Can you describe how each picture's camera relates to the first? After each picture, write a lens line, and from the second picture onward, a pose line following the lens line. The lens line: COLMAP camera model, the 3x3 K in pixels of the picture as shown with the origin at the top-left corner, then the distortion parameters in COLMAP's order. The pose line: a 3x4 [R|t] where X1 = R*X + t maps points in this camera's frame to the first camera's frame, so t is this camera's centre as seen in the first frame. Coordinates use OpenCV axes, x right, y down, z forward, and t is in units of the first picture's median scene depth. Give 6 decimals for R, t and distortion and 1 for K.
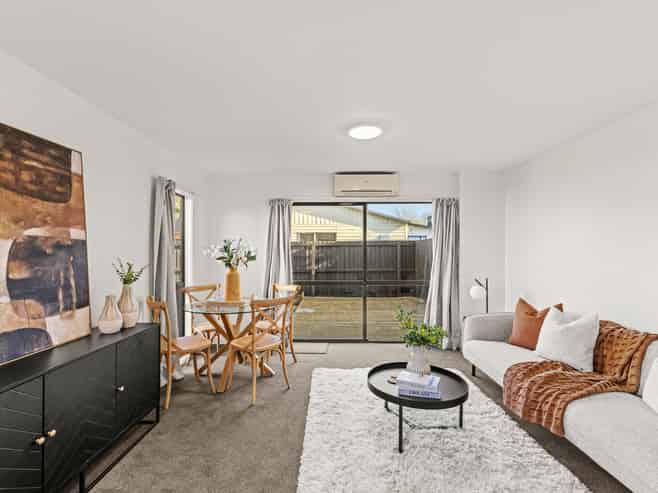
lens RADIAL K [[323.3, 0, 329.0], [0, 323.3, 246.5], [0, 0, 1]] dist [0.000464, -0.000131]
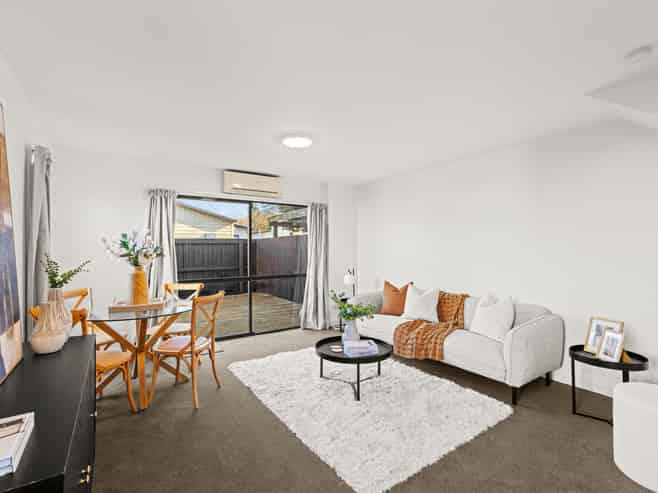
lens RADIAL K [[323.3, 0, 329.0], [0, 323.3, 246.5], [0, 0, 1]] dist [0.000464, -0.000131]
pose [[0.818715, 0.001440, 0.574198, -0.454913], [-0.002302, 0.999997, 0.000774, 0.013354], [-0.574196, -0.001956, 0.818716, 0.004385]]
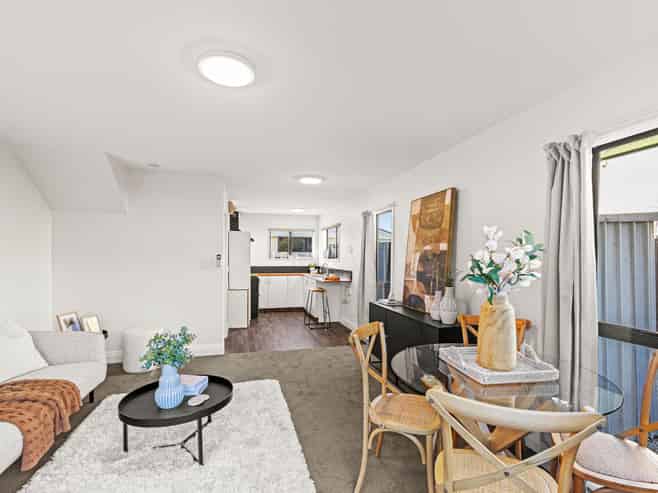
lens RADIAL K [[332.3, 0, 329.1], [0, 332.3, 264.5], [0, 0, 1]] dist [0.000415, -0.000222]
pose [[-0.959407, -0.003194, -0.282006, 0.102586], [-0.006181, 0.999934, 0.009705, 0.022098], [0.281956, 0.011054, -0.959364, 1.587180]]
